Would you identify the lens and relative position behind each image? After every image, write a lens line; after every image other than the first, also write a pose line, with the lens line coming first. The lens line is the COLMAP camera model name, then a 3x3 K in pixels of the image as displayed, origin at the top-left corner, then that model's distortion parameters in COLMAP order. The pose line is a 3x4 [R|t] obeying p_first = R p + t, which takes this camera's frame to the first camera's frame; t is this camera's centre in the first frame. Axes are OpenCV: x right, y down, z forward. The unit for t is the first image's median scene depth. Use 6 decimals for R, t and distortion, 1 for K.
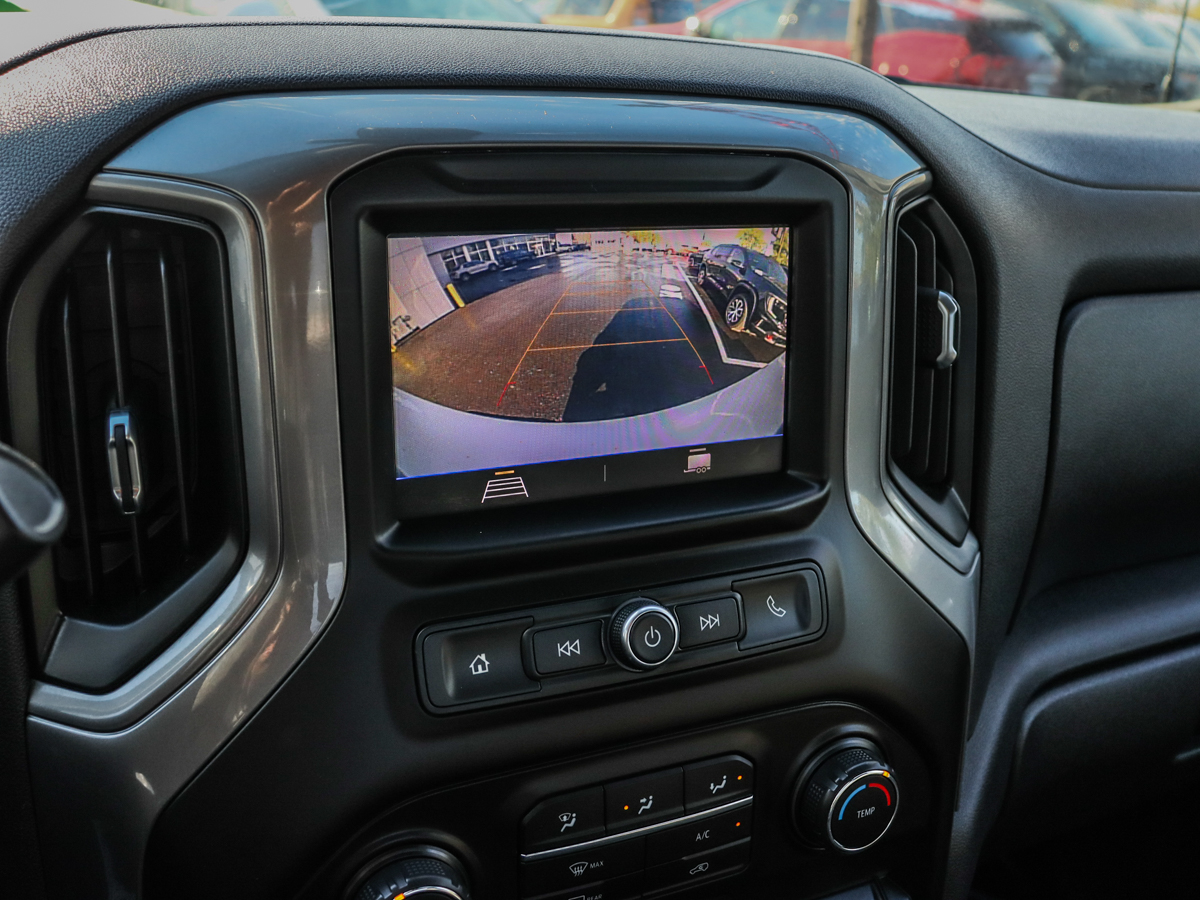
lens RADIAL K [[1152.4, 0, 603.5], [0, 1152.4, 455.3], [0, 0, 1]] dist [-0.091466, 0.000000]
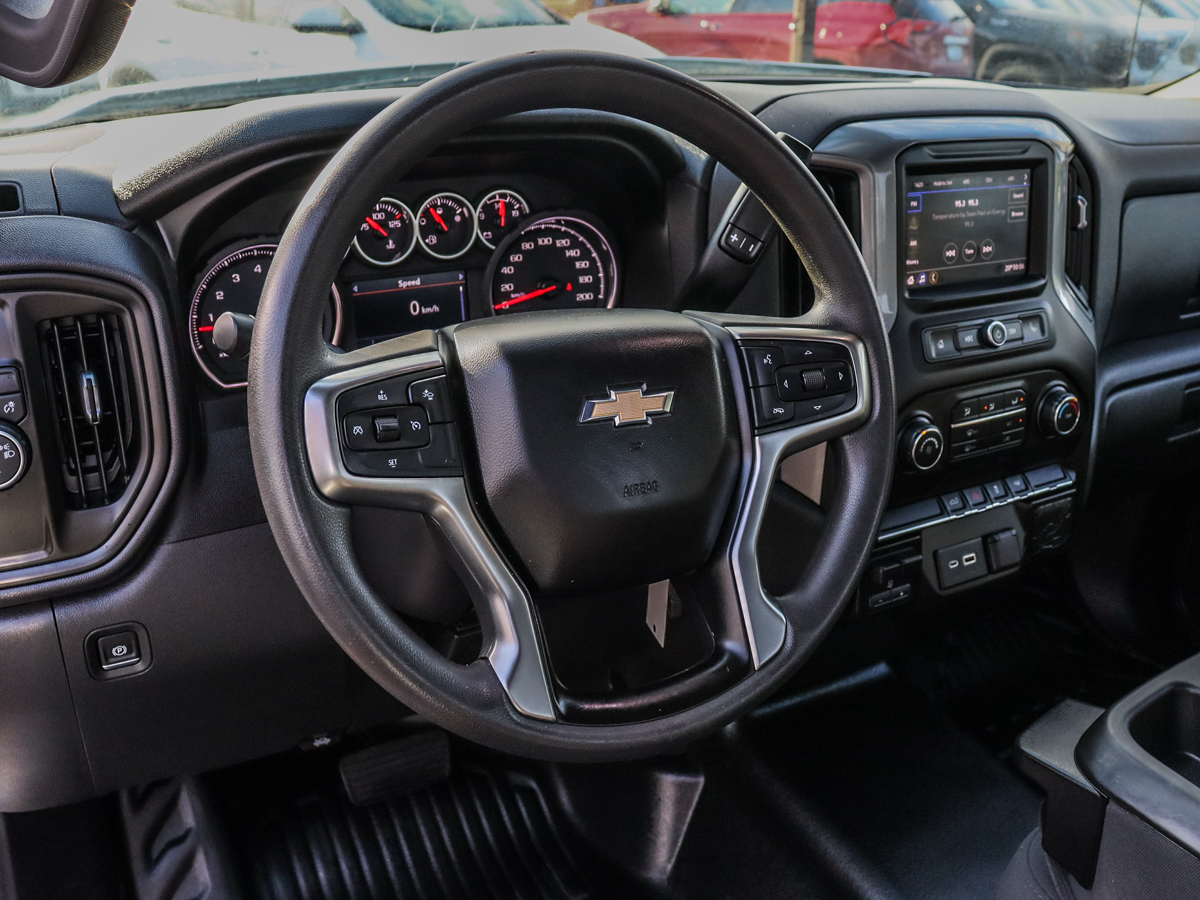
lens RADIAL K [[1053.8, 0, 603.8], [0, 1053.8, 446.3], [0, 0, 1]] dist [-0.103964, 0.037390]
pose [[0.997200, -0.056974, 0.048440, -0.890832], [0.054493, 0.997206, 0.051101, 0.226621], [-0.051216, -0.048318, 0.997518, -1.165305]]
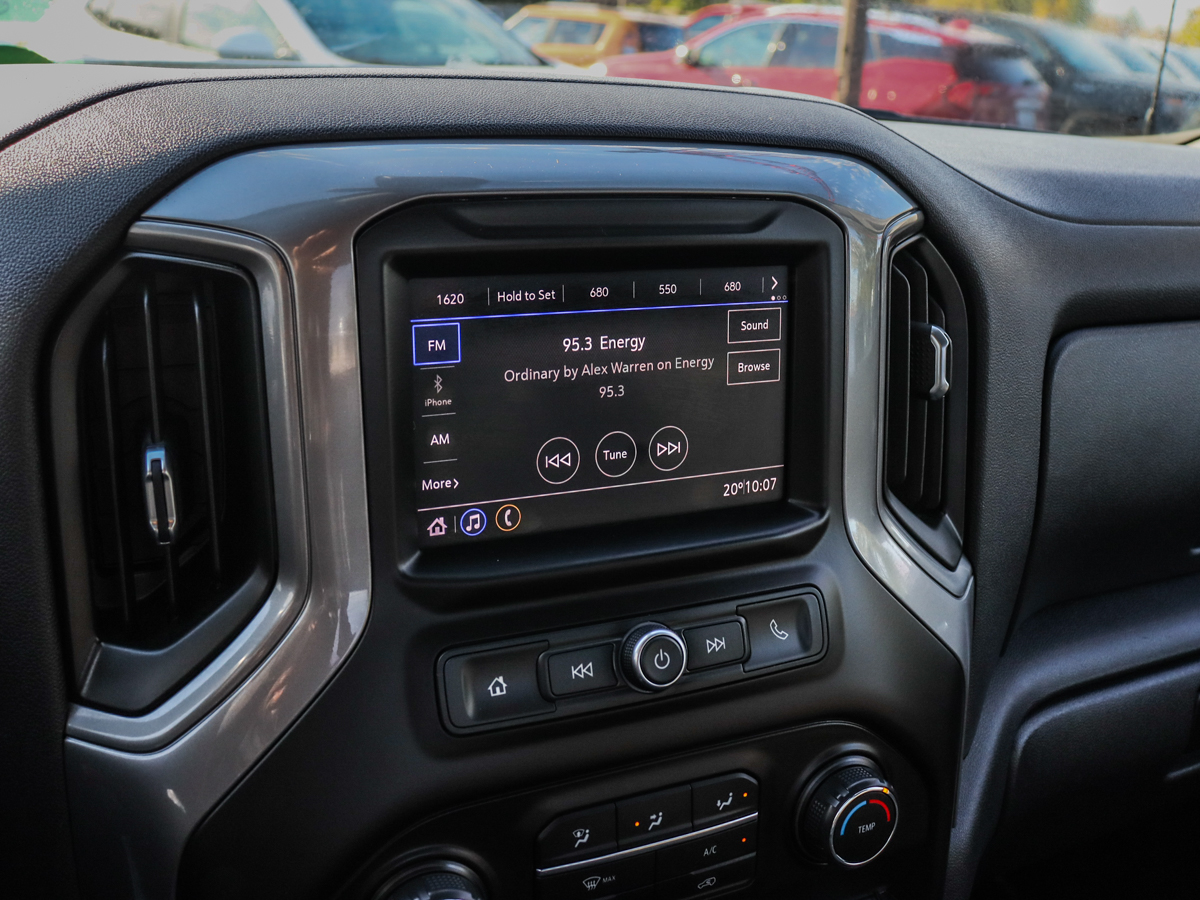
lens RADIAL K [[1152.4, 0, 594.8], [0, 1152.4, 449.6], [0, 0, 1]] dist [-0.091466, 0.000000]
pose [[0.999988, -0.004866, 0.000154, -0.016703], [0.004869, 0.999653, -0.025907, -0.005769], [-0.000028, 0.025907, 0.999664, -0.047106]]
